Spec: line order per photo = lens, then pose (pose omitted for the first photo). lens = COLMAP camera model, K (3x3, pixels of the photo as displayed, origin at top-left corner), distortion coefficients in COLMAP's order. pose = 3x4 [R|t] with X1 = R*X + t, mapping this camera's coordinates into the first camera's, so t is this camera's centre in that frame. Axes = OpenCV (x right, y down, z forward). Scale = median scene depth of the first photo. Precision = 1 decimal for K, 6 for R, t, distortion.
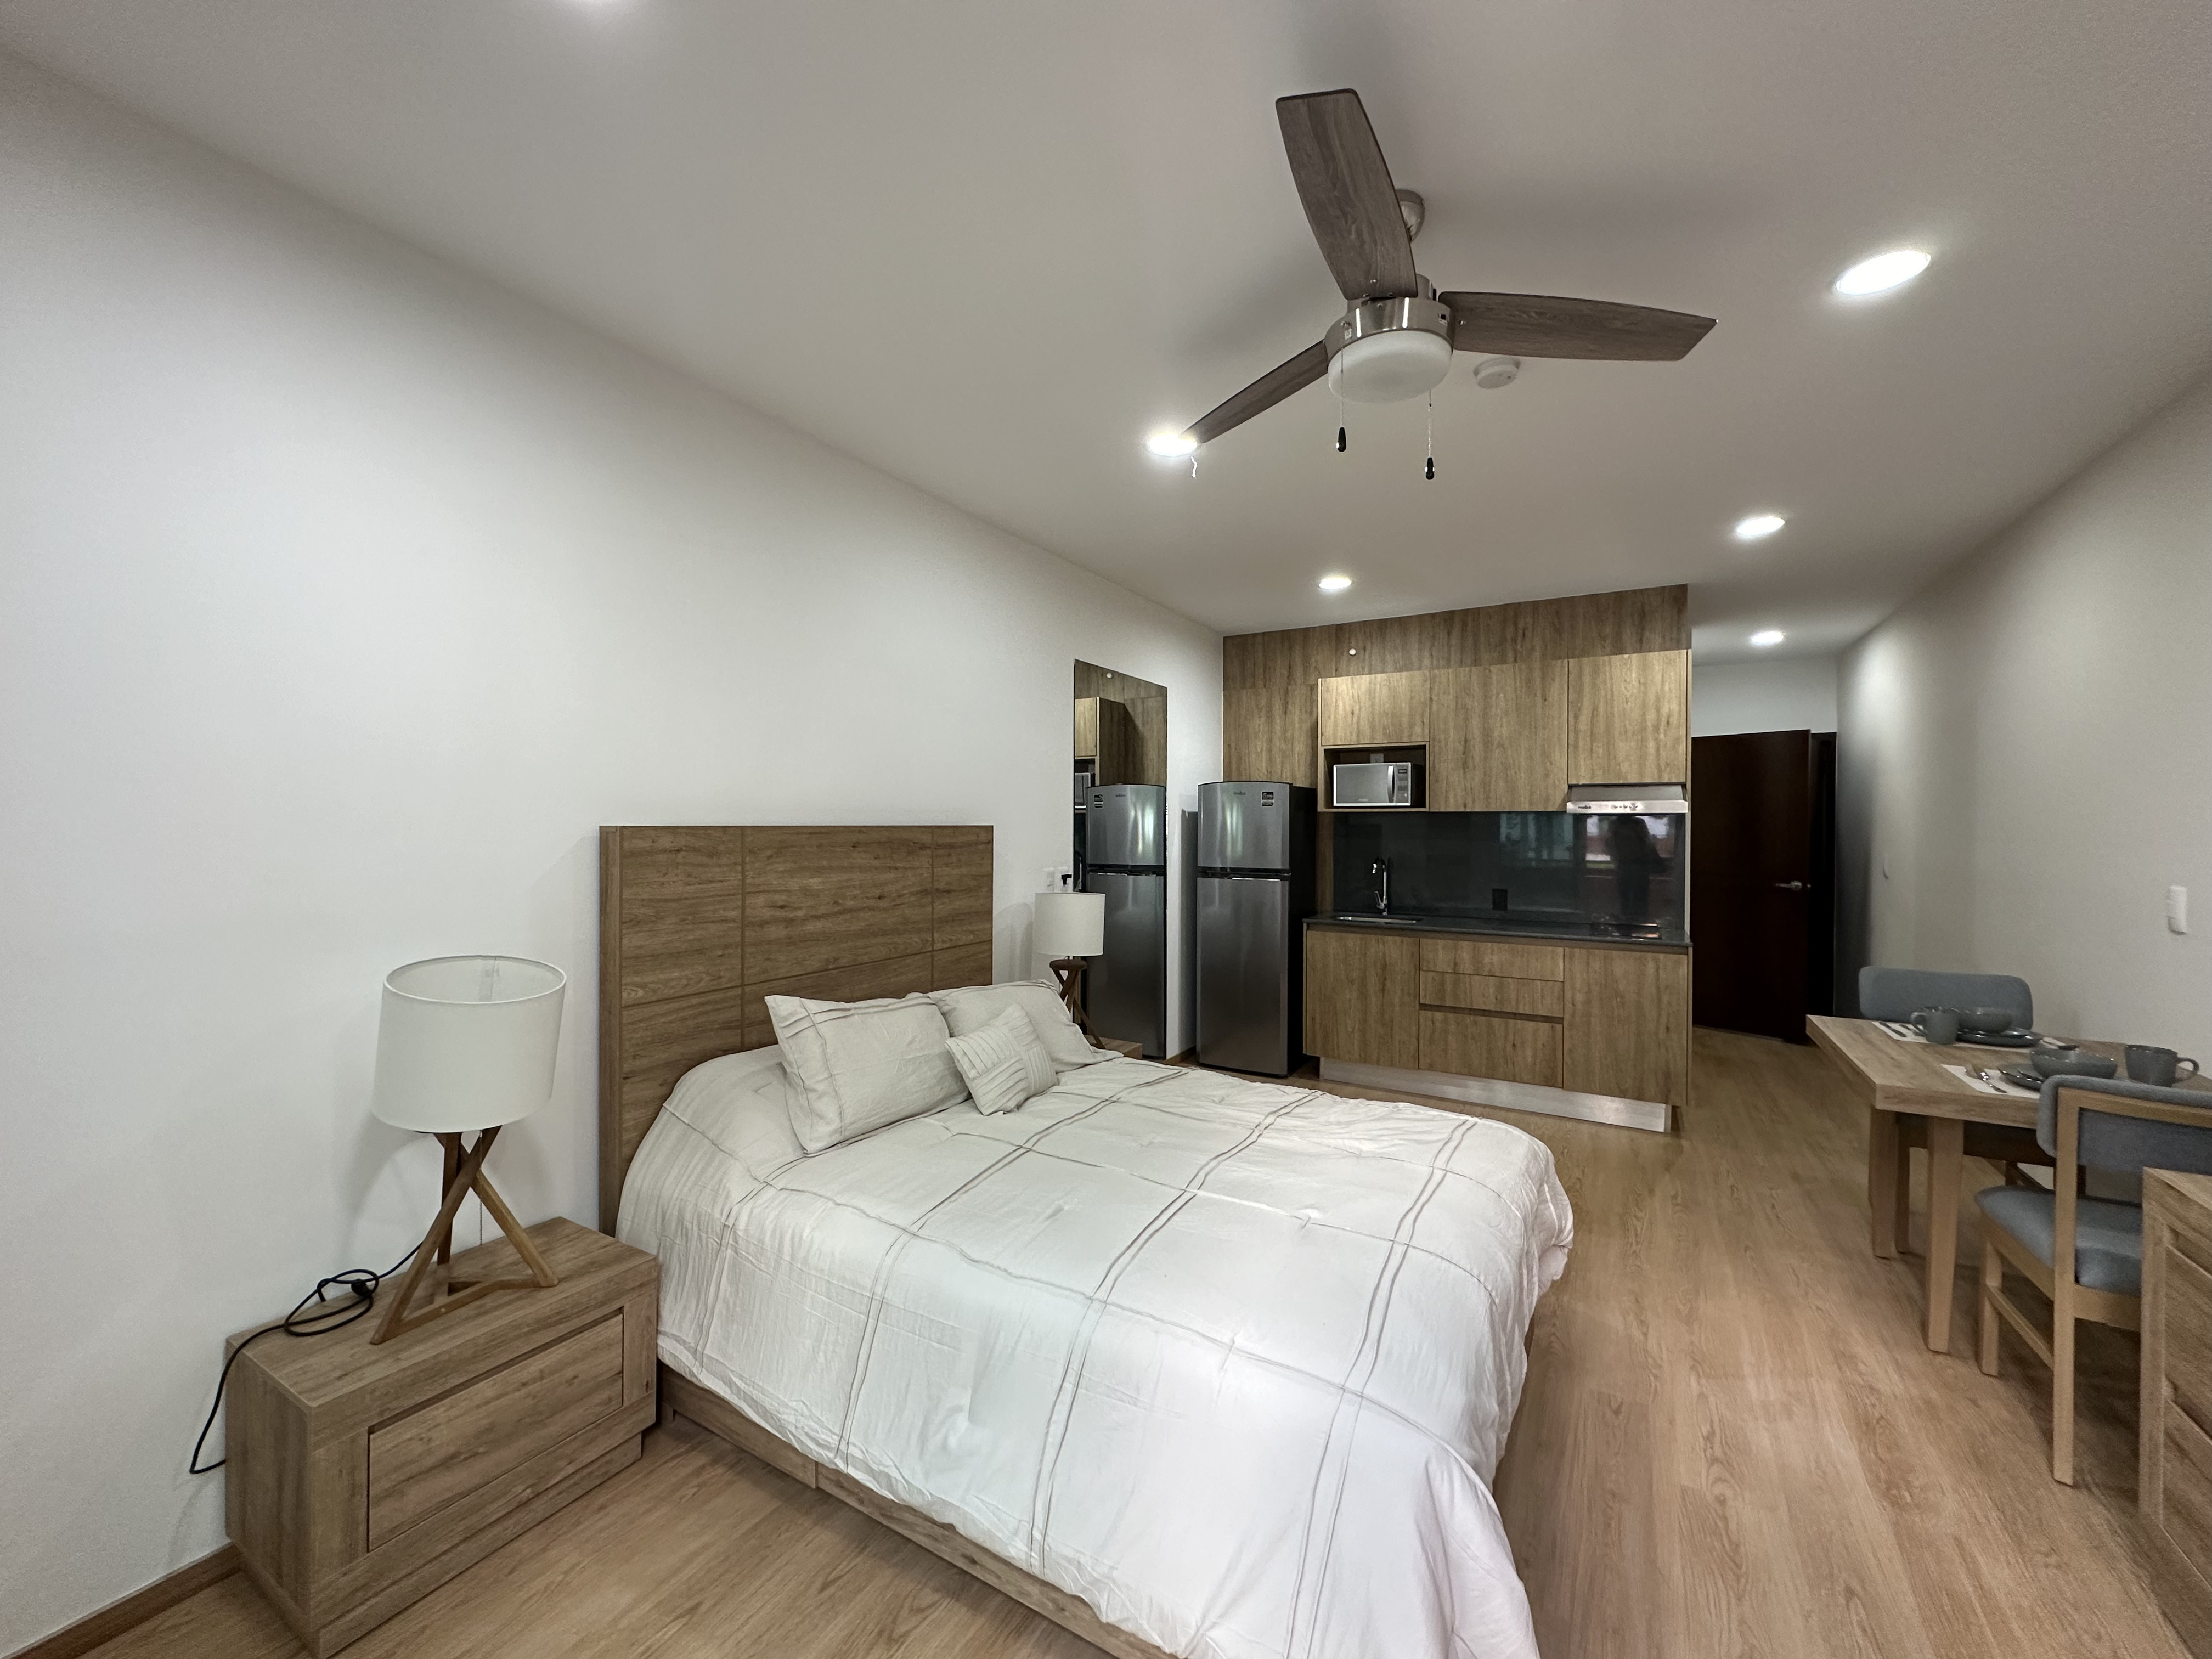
lens RADIAL K [[876.1, 0, 1107.1], [0, 876.1, 825.1], [0, 0, 1]] dist [-0.002513, 0.000961]
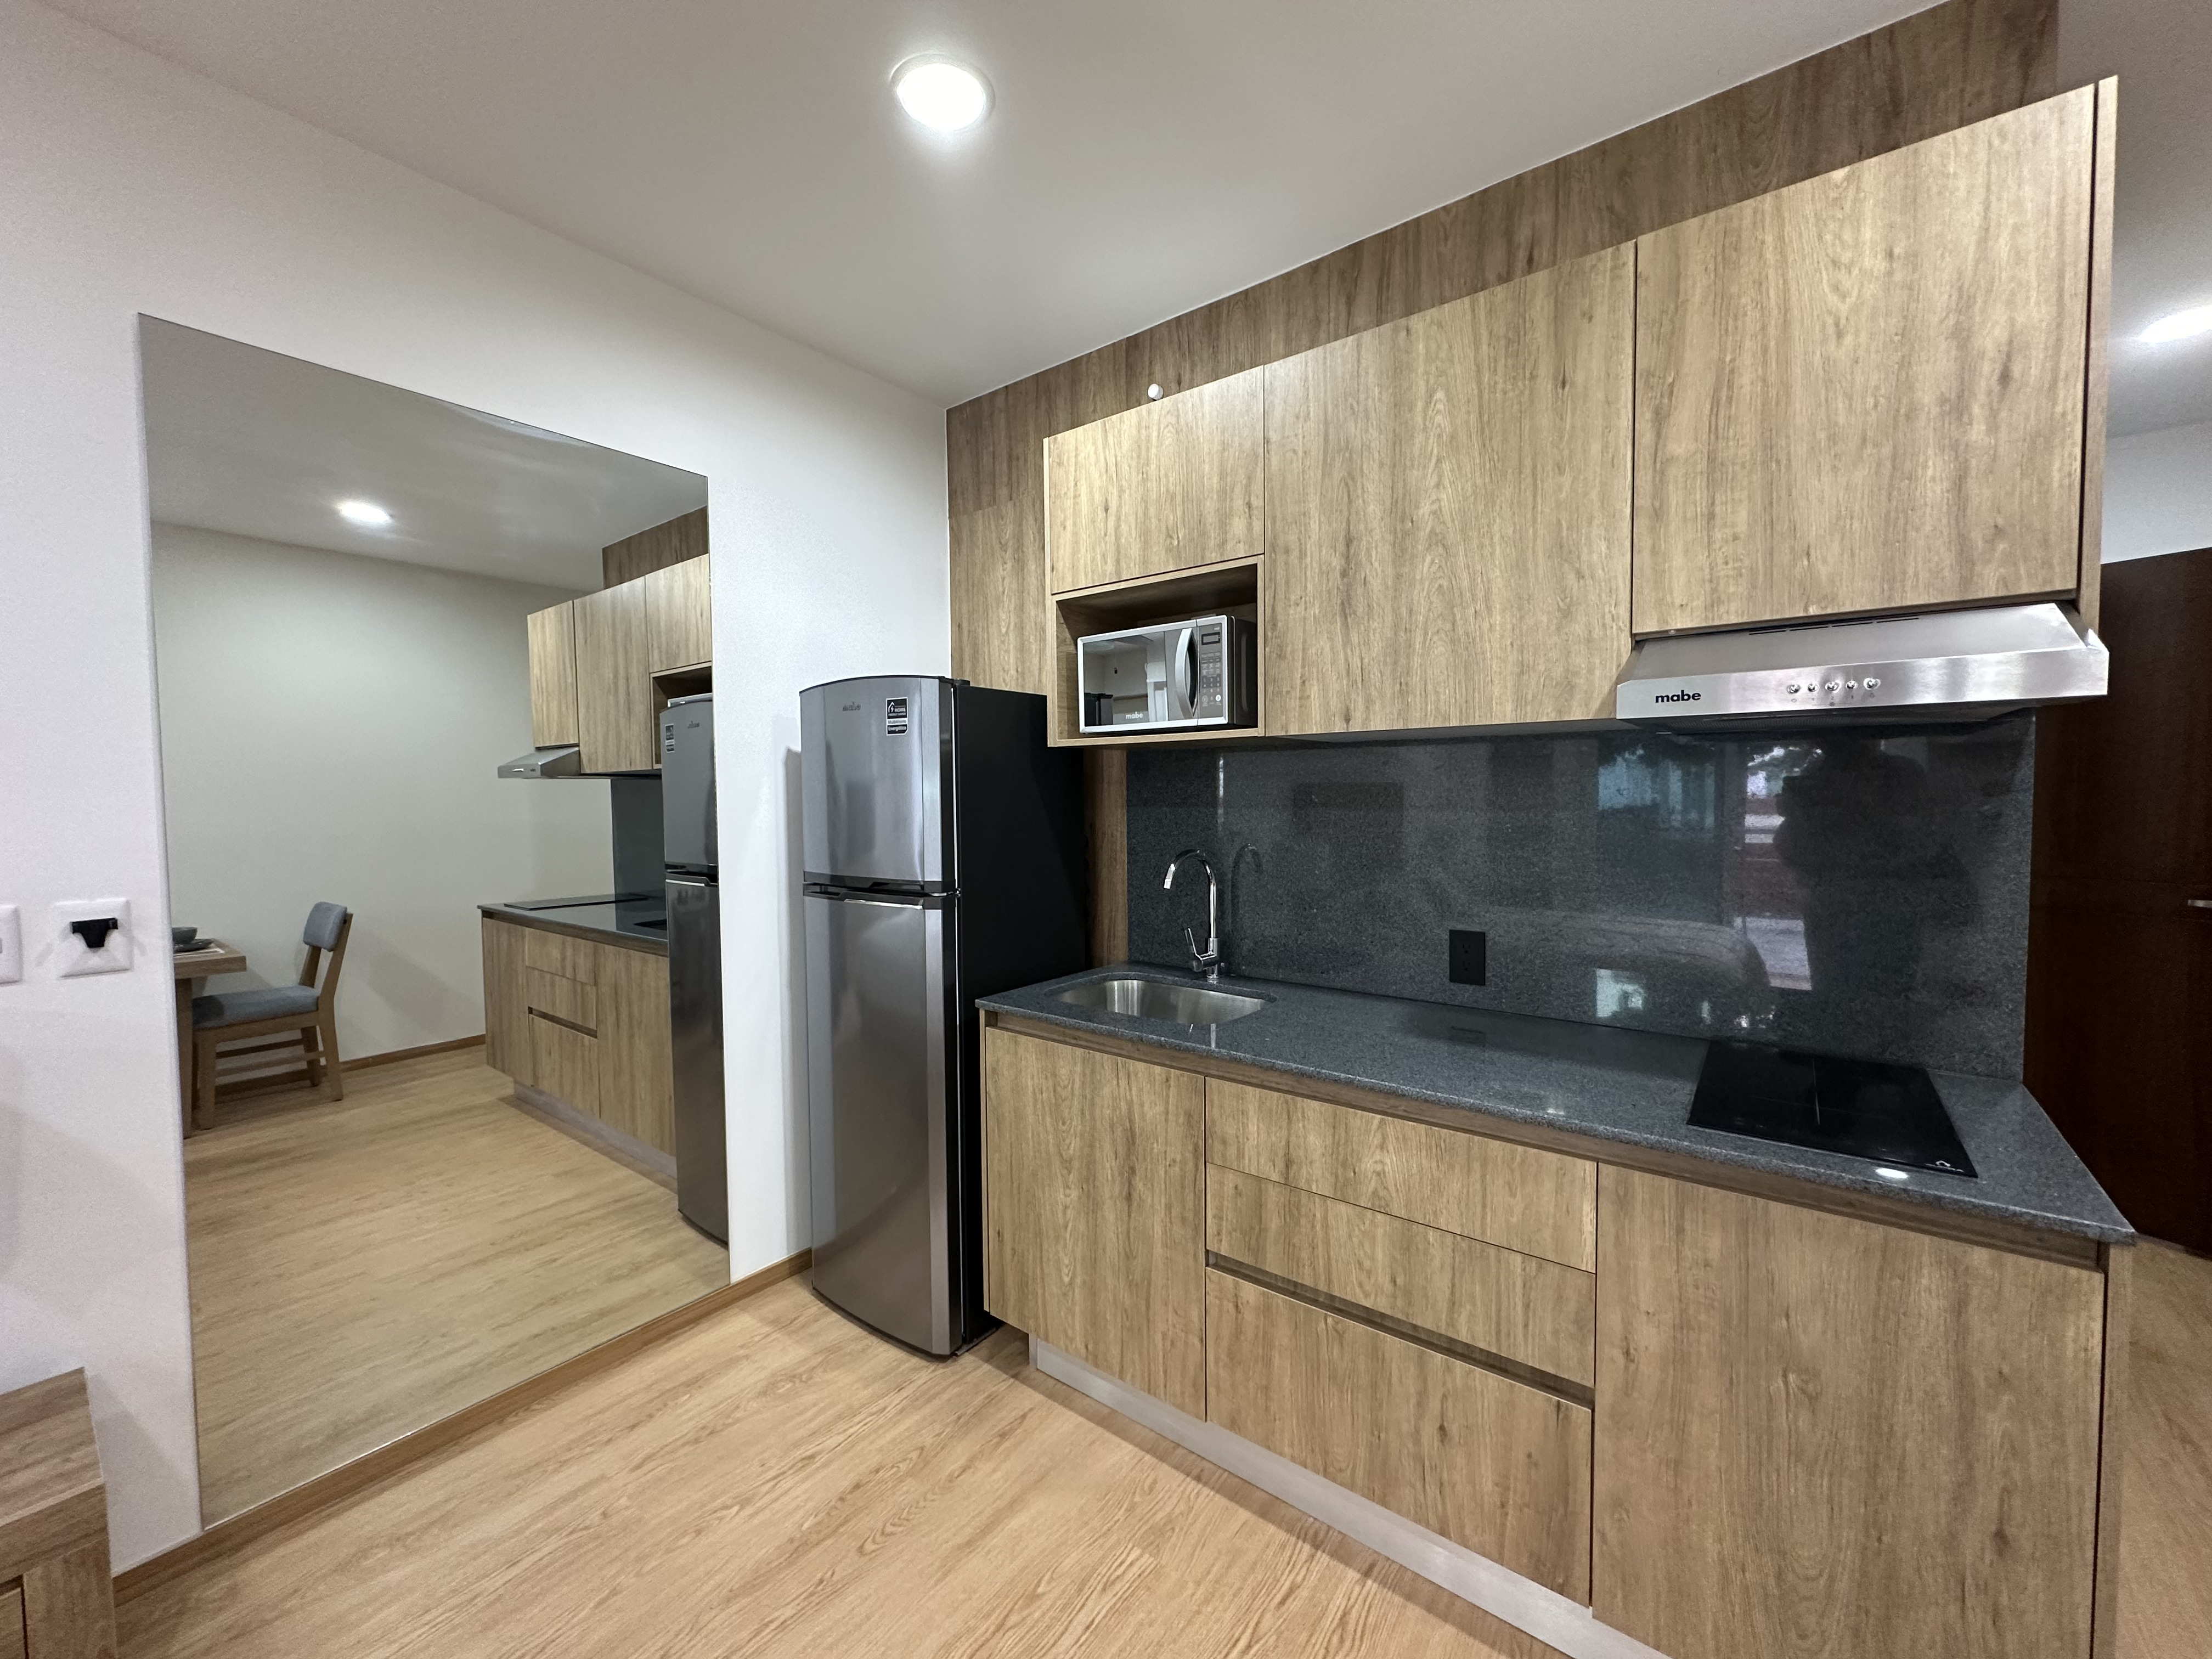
lens RADIAL K [[876.1, 0, 1107.7], [0, 876.1, 825.7], [0, 0, 1]] dist [-0.002513, 0.000961]
pose [[0.990845, -0.008358, -0.134746, 0.461966], [0.013388, 0.999245, 0.036467, 0.011770], [0.134340, -0.037937, 0.990209, 0.796676]]
